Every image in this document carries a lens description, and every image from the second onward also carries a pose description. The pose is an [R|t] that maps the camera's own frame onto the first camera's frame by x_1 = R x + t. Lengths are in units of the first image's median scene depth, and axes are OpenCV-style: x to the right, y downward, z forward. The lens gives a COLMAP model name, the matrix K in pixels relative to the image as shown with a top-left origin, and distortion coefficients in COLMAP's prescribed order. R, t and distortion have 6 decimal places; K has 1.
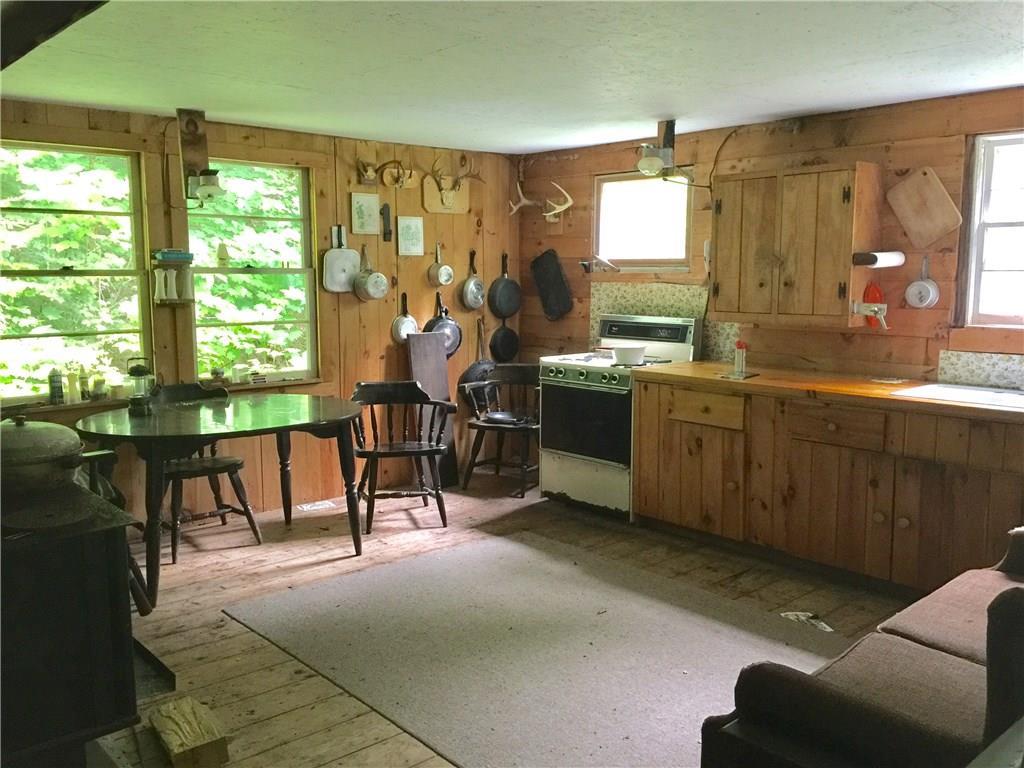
lens RADIAL K [[858.7, 0, 511.6], [0, 858.7, 386.4], [0, 0, 1]] dist [0.000256, -0.009462]
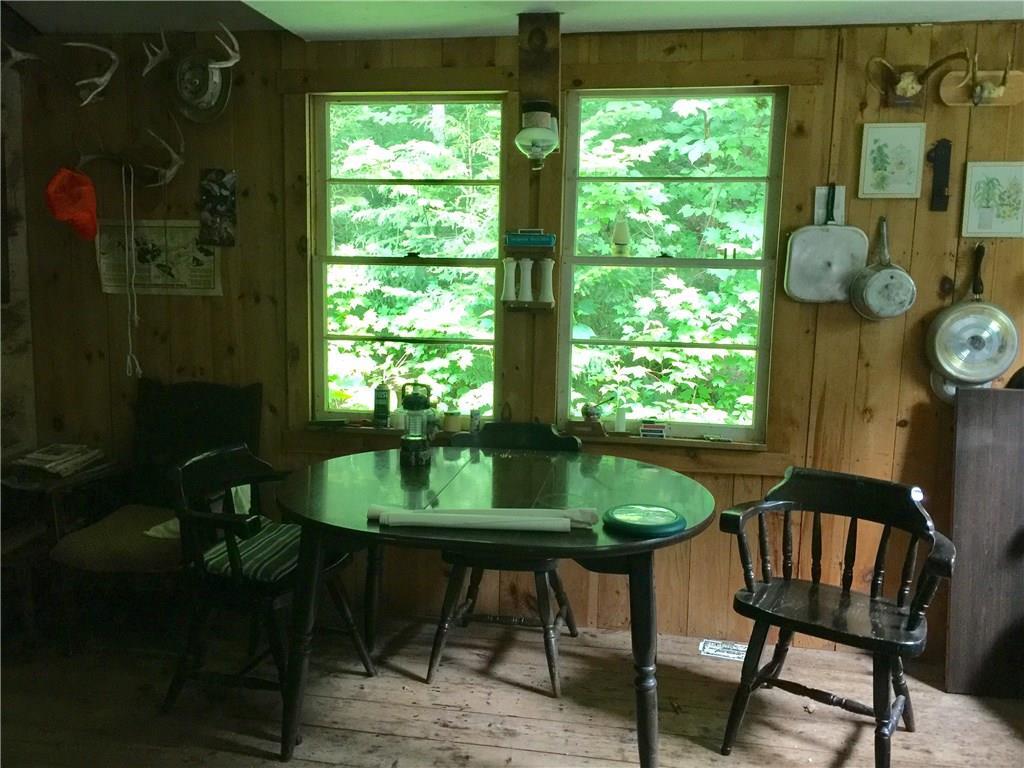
lens RADIAL K [[858.7, 0, 509.3], [0, 858.7, 374.5], [0, 0, 1]] dist [0.000256, -0.009462]
pose [[0.610982, 0.121591, -0.782251, 0.127833], [-0.118236, 0.991067, 0.061700, -0.072794], [0.782765, 0.054793, 0.619901, 0.488382]]
